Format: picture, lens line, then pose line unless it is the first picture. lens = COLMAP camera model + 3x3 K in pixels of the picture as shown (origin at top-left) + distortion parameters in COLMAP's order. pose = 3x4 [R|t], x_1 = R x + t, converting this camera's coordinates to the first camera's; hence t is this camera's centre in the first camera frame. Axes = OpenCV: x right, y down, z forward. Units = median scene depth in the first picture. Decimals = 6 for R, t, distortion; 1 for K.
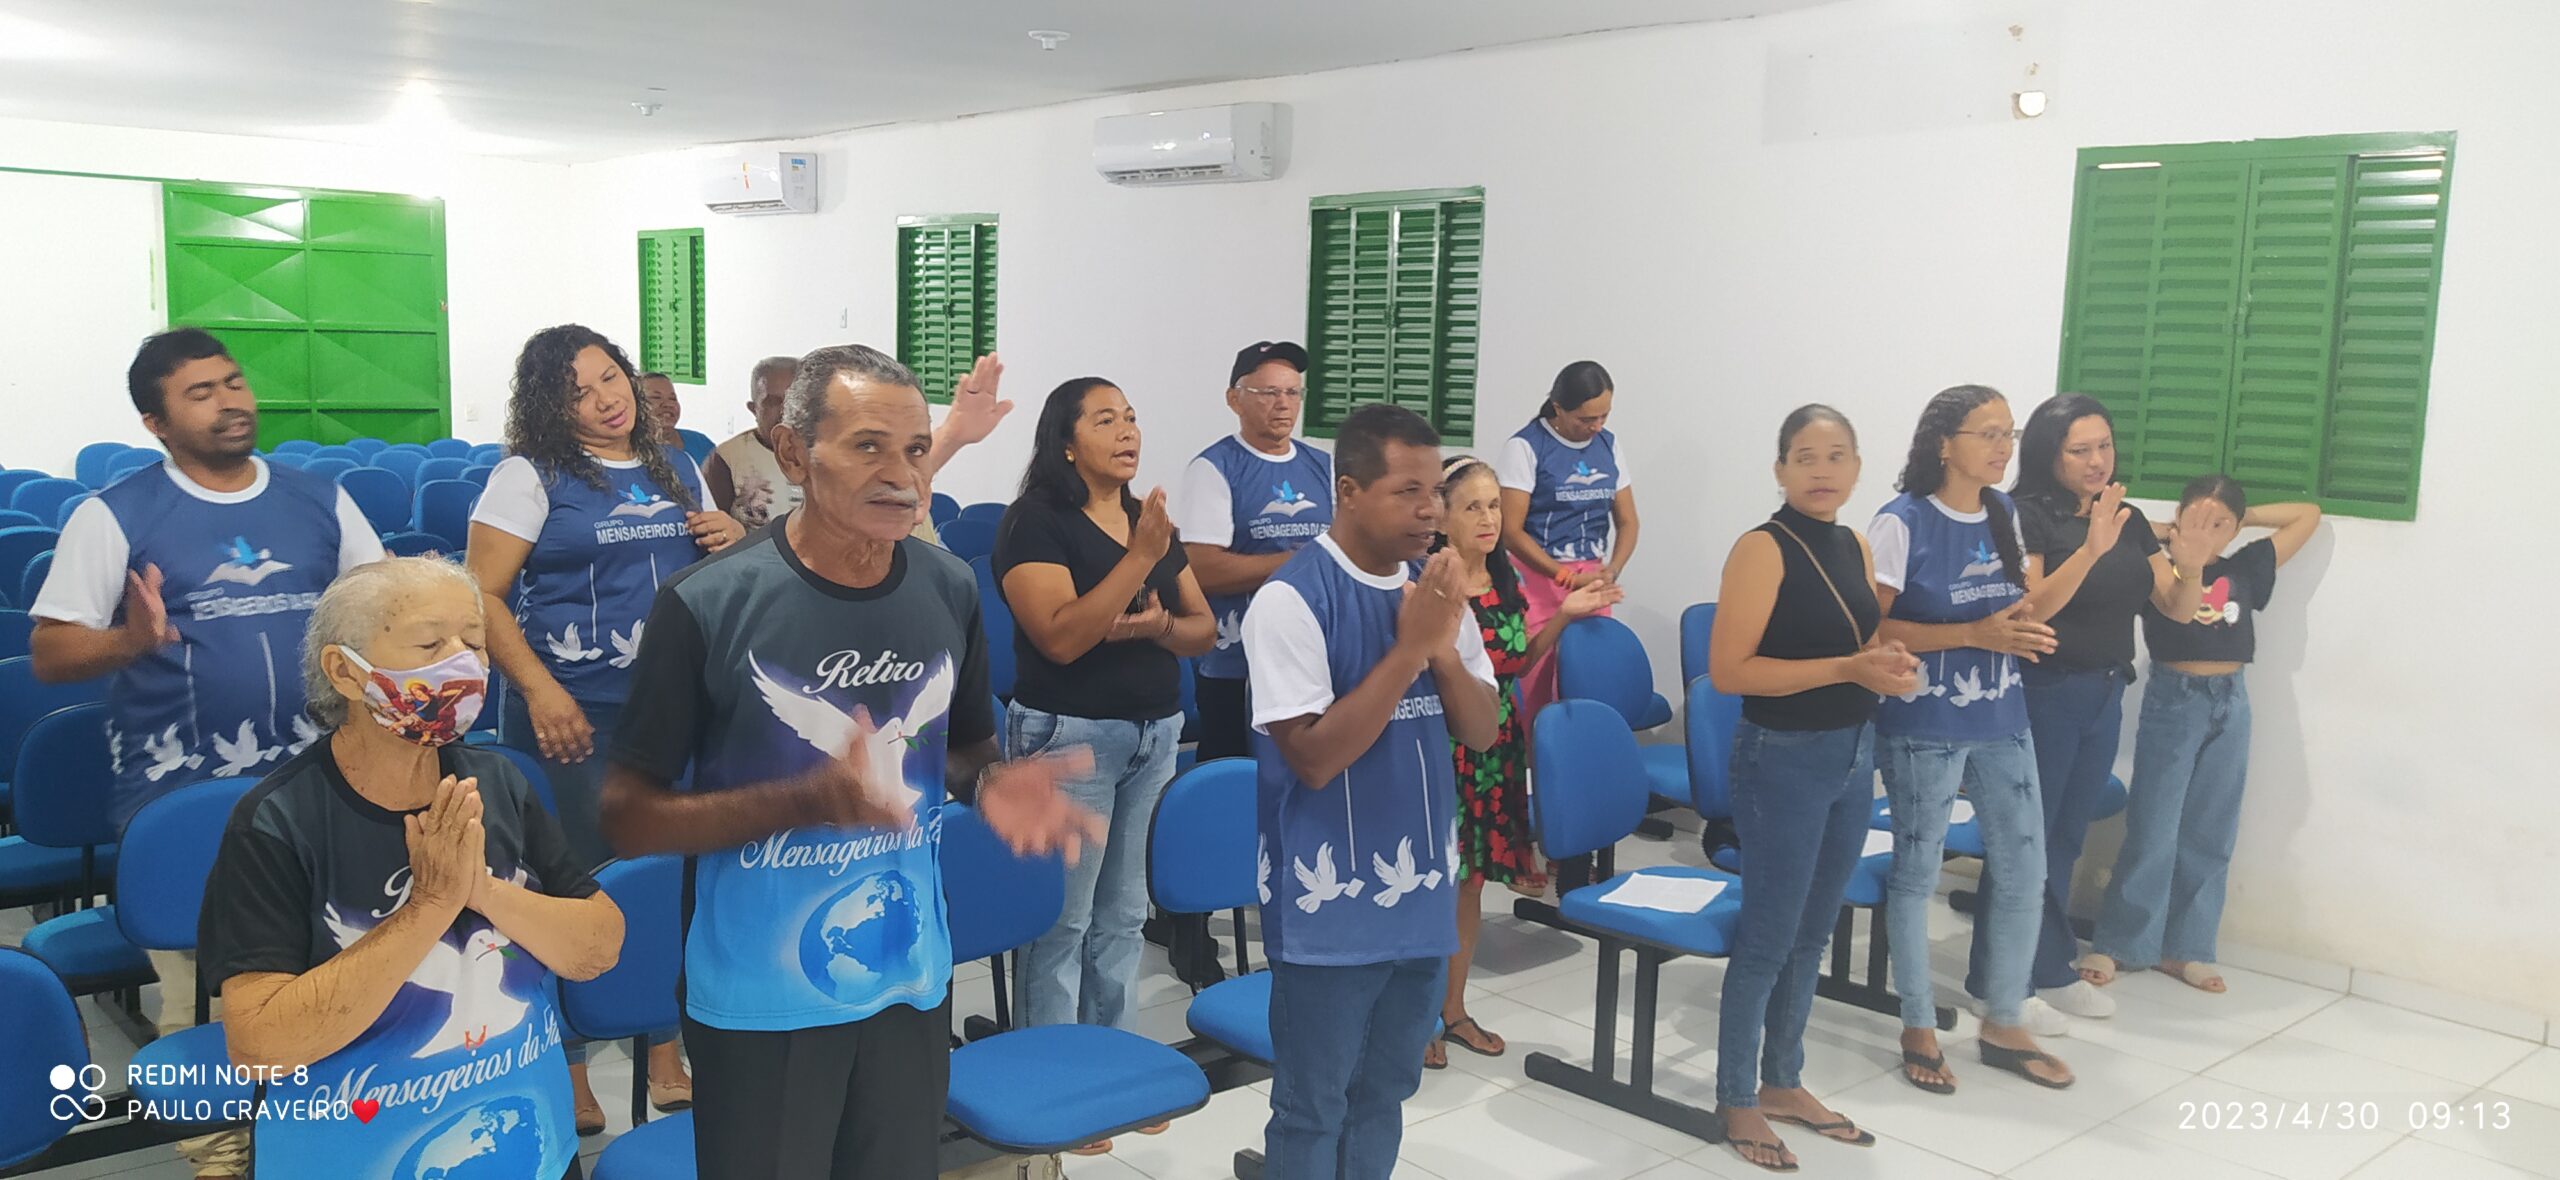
lens RADIAL K [[1973.1, 0, 1272.3], [0, 1973.1, 579.9], [0, 0, 1]] dist [0.099080, -0.165785]
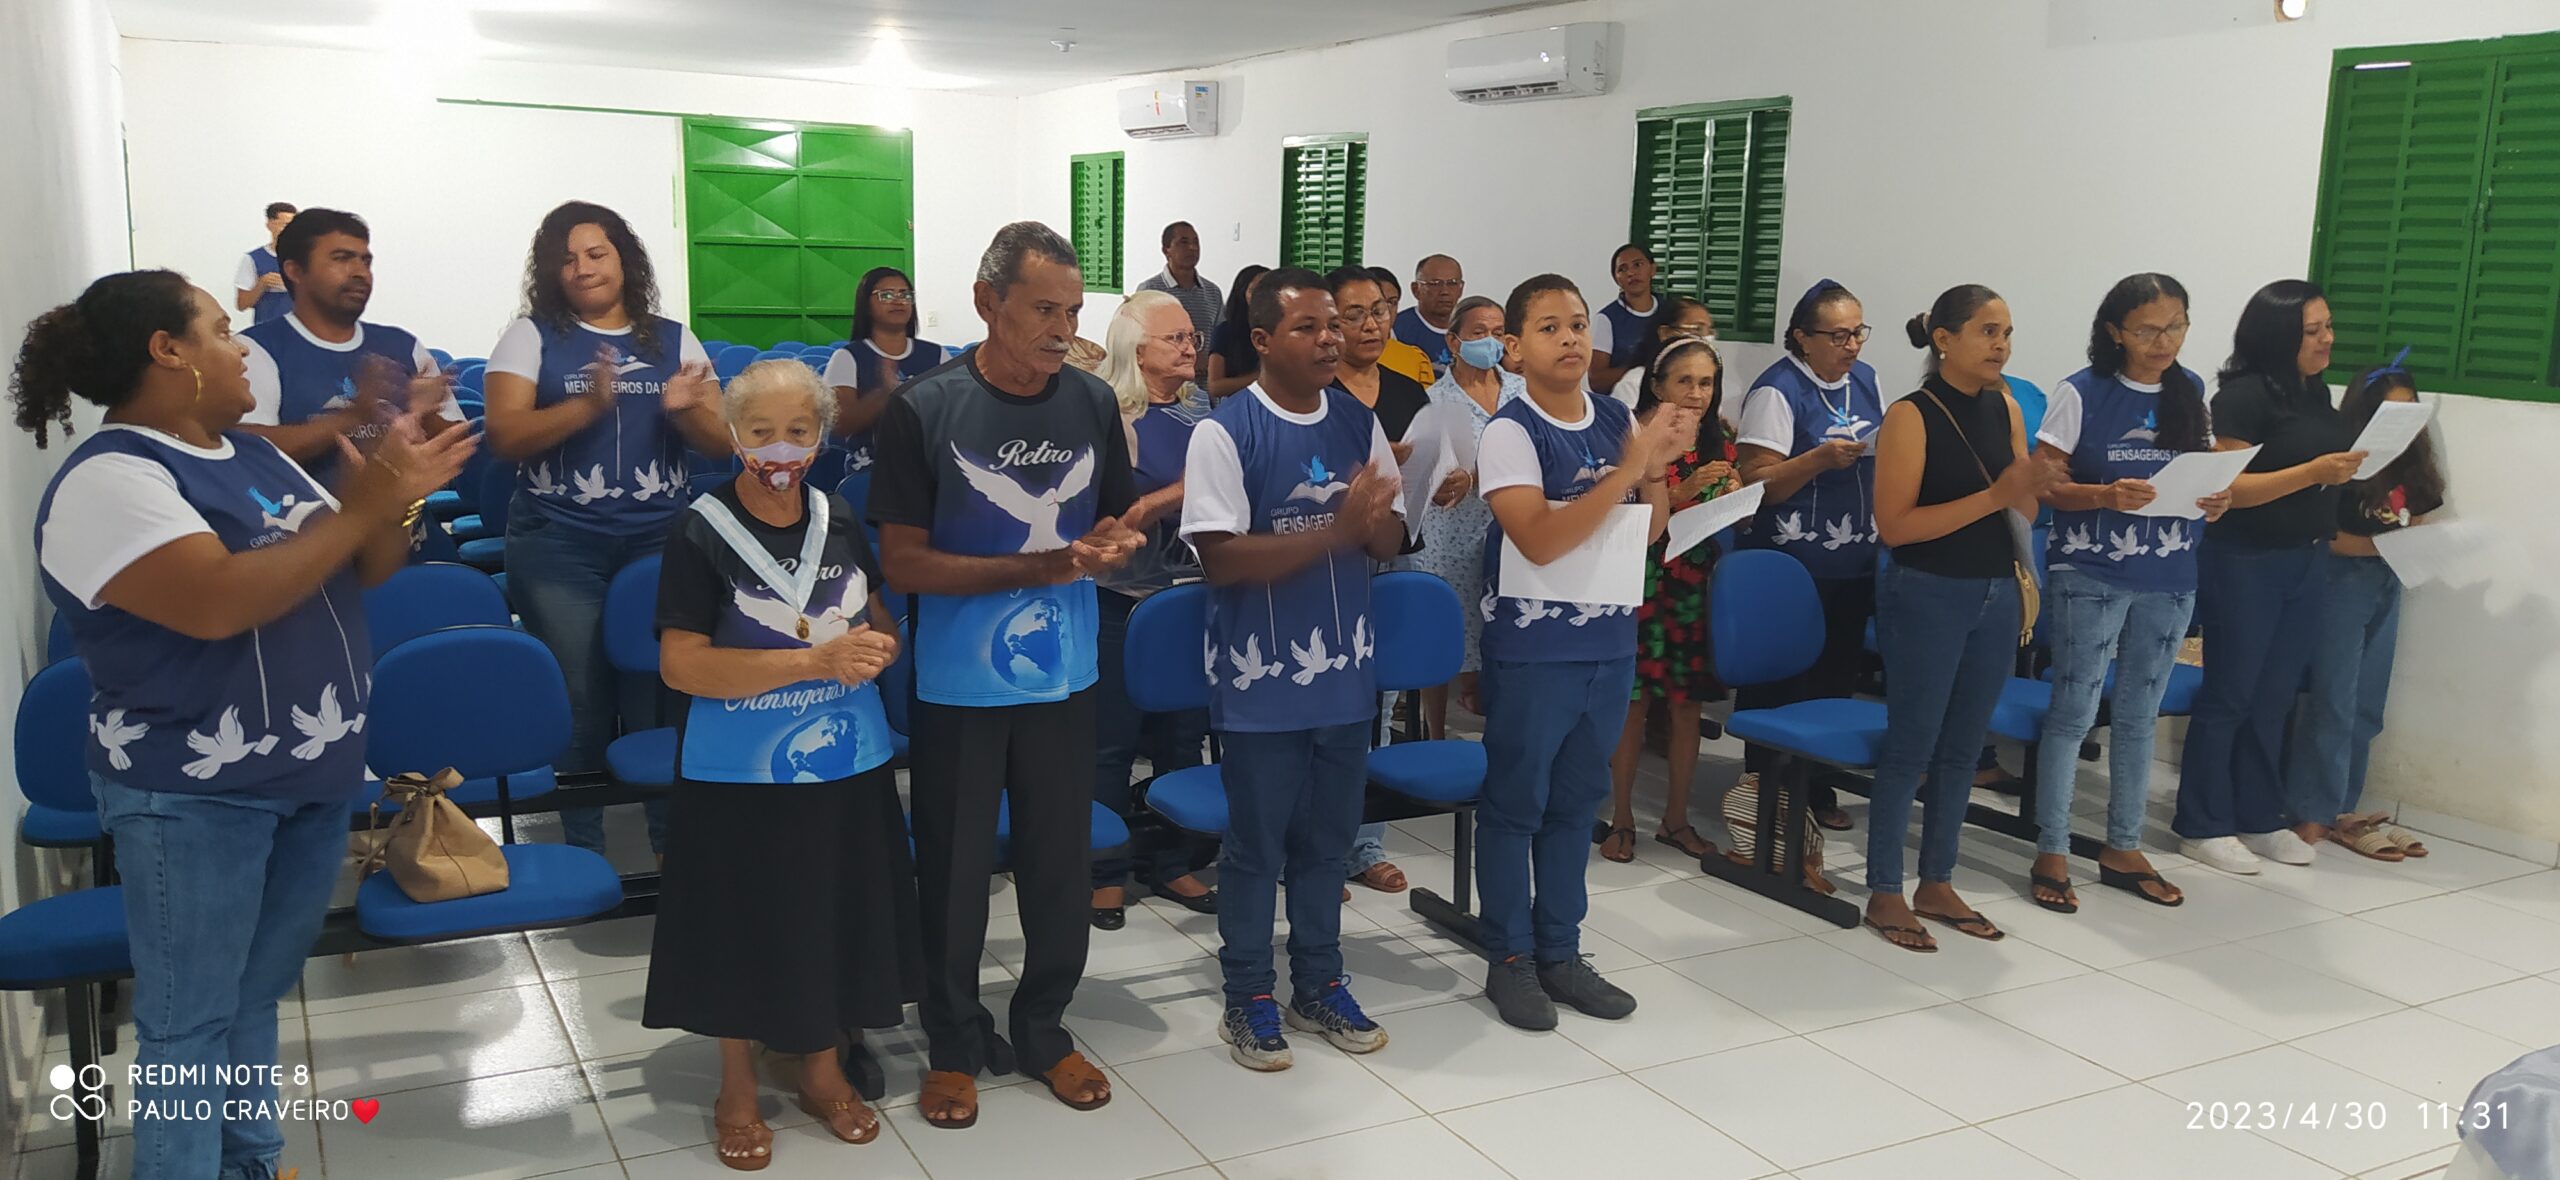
lens RADIAL K [[1973.1, 0, 1272.3], [0, 1973.1, 579.9], [0, 0, 1]] dist [0.099080, -0.165785]
pose [[0.972986, 0.034188, -0.228317, 0.079002], [-0.025258, 0.998802, 0.041921, 0.019395], [0.229477, -0.035021, 0.972684, -0.094643]]
